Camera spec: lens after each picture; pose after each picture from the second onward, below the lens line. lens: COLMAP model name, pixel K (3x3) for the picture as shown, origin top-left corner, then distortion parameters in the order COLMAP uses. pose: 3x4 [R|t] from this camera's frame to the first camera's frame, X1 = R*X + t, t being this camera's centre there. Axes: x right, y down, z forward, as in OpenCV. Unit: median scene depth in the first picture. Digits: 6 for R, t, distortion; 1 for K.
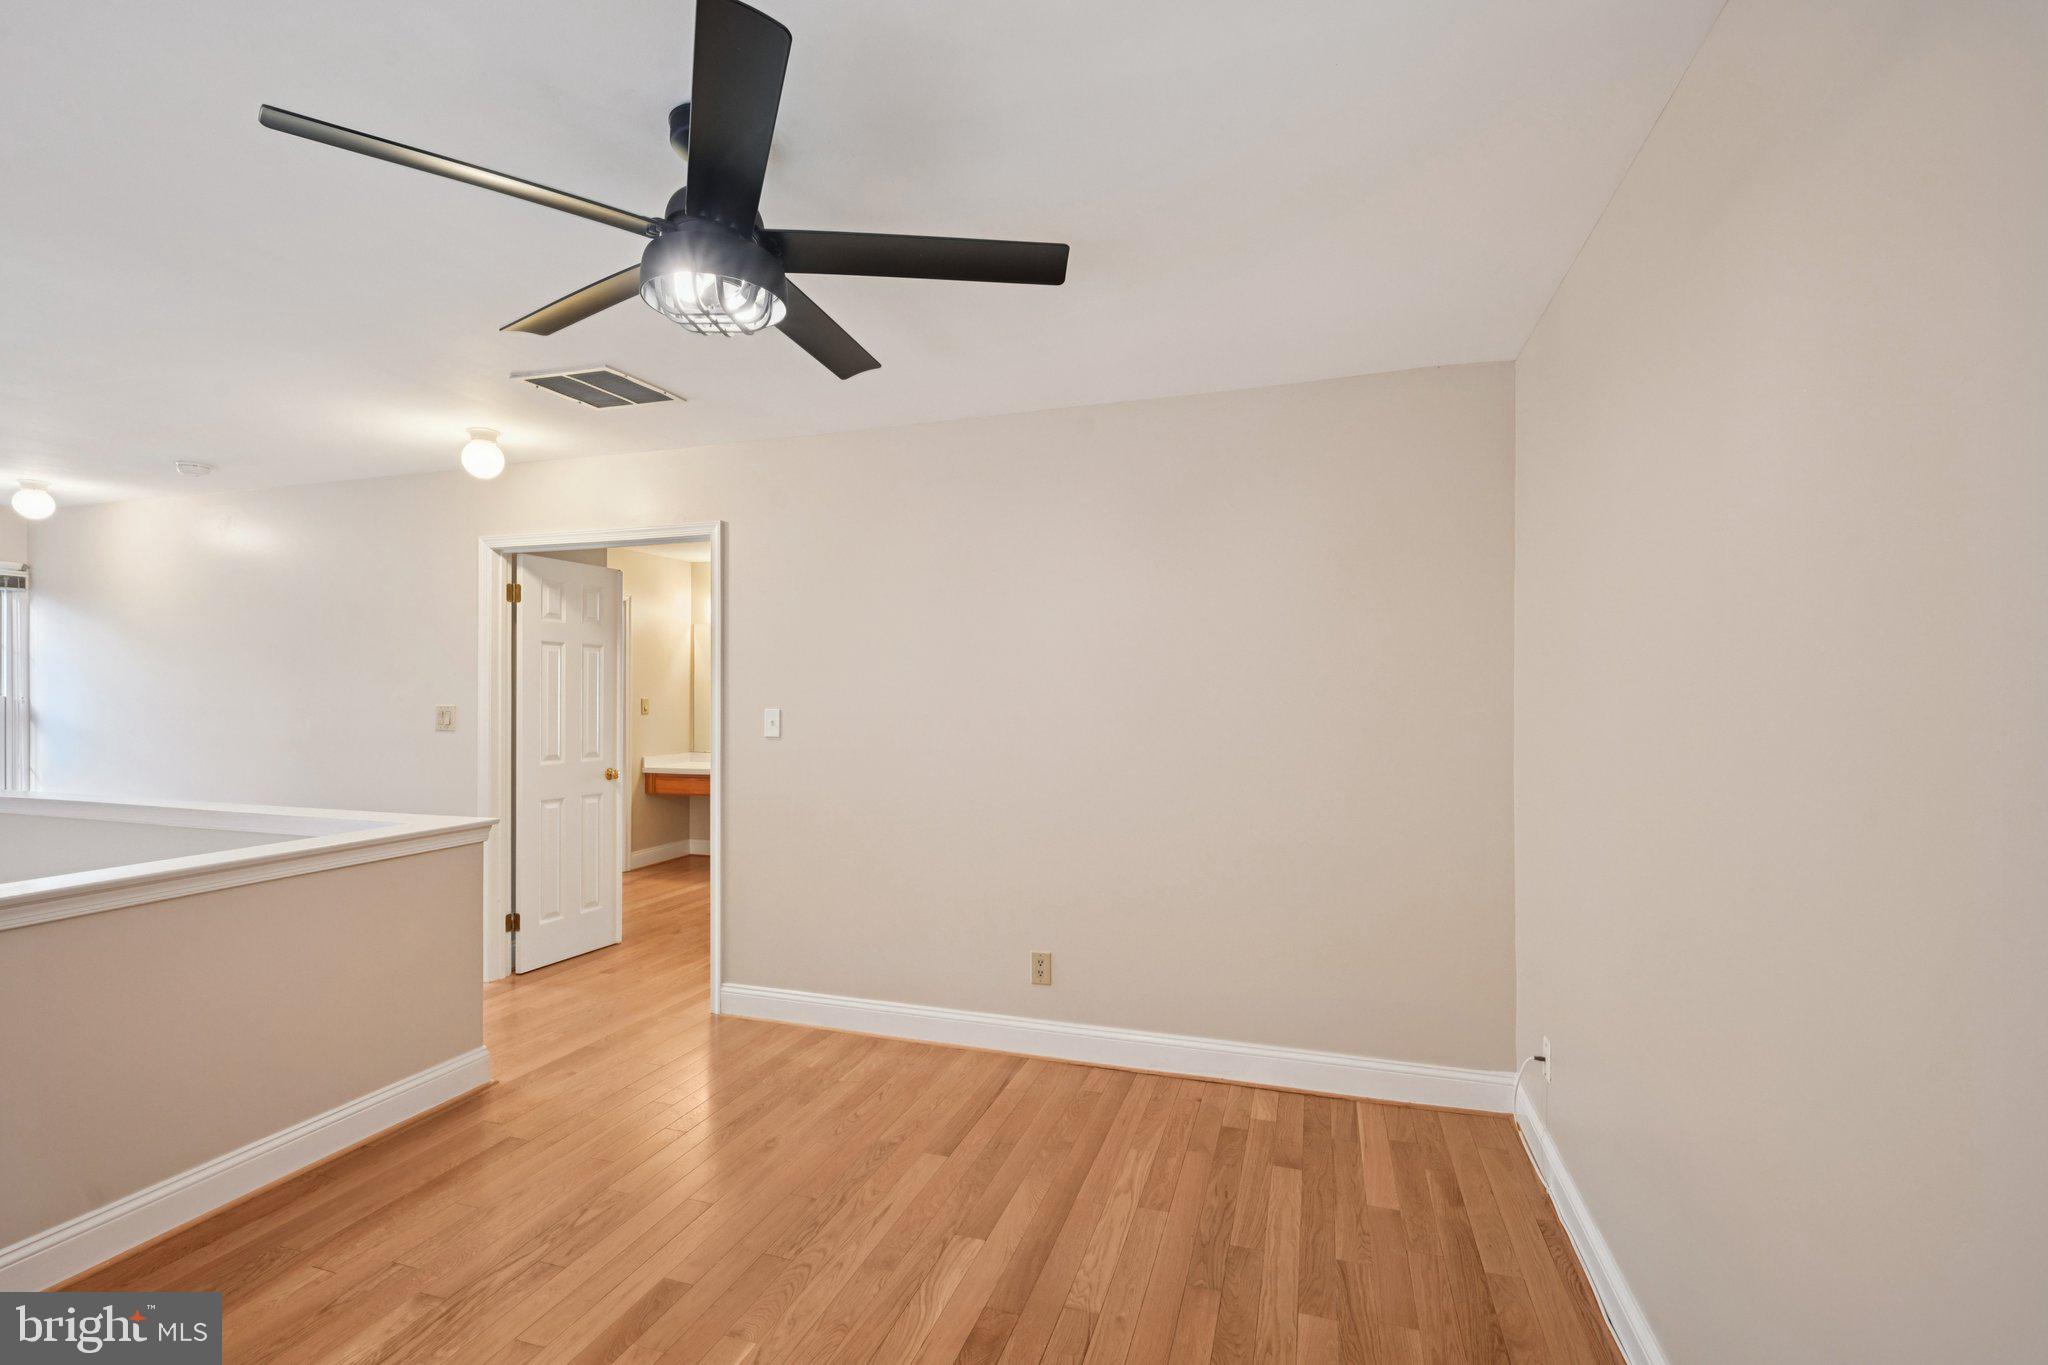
lens RADIAL K [[901.4, 0, 1018.5], [0, 901.4, 673.4], [0, 0, 1]] dist [-0.002872, -0.000273]
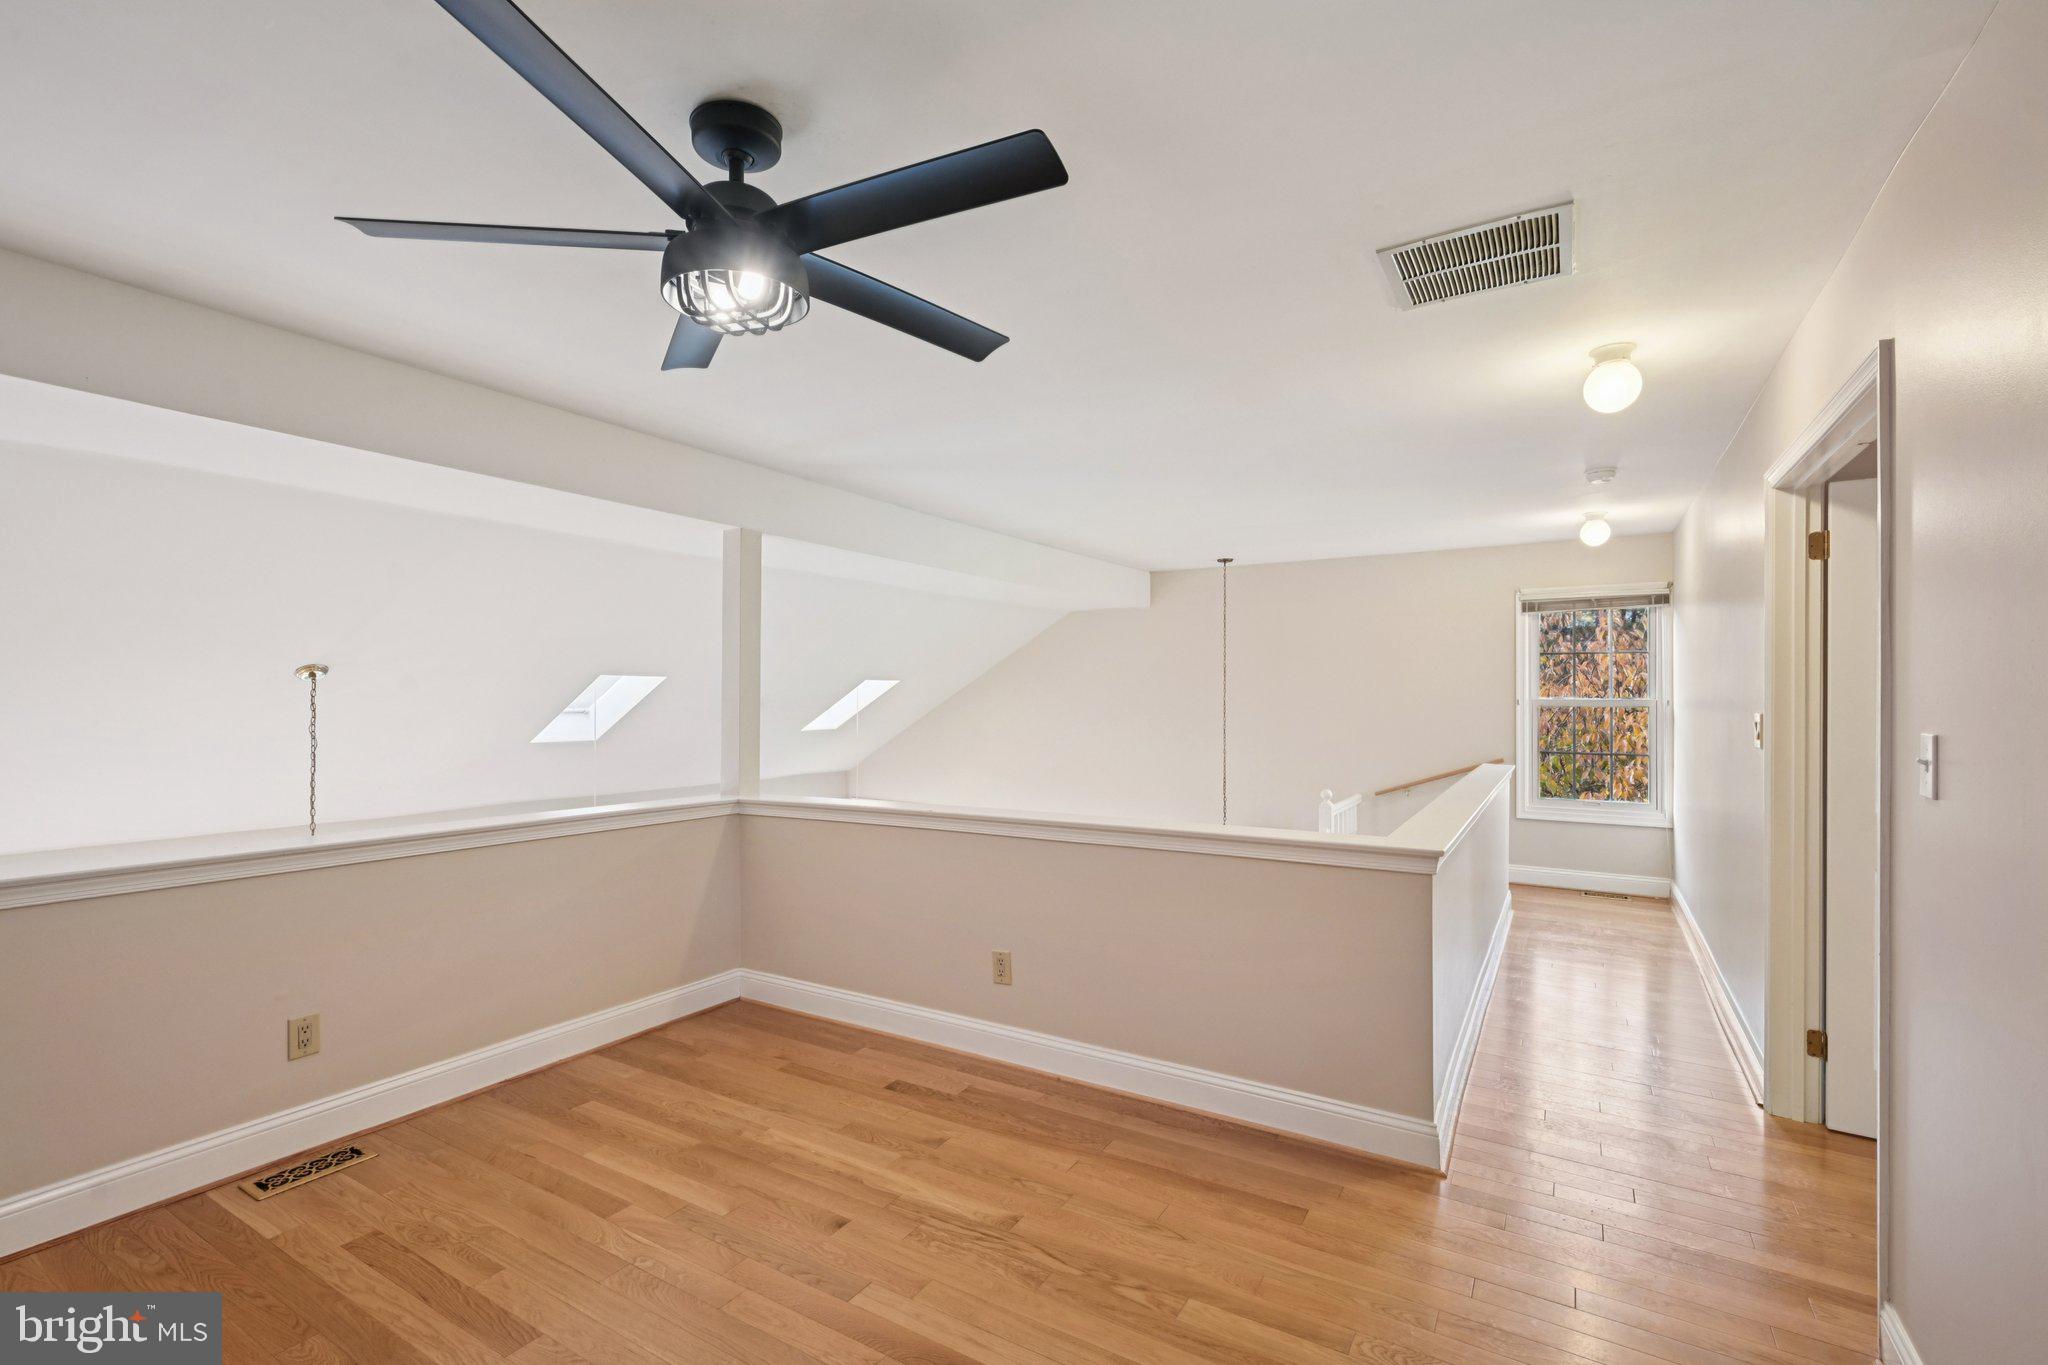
lens RADIAL K [[901.4, 0, 1018.5], [0, 901.4, 673.4], [0, 0, 1]] dist [-0.002872, -0.000273]
pose [[-0.221126, -0.023971, -0.974950, 0.247667], [0.015385, 0.999488, -0.028064, 0.017423], [0.975124, -0.021205, -0.220644, 0.670749]]
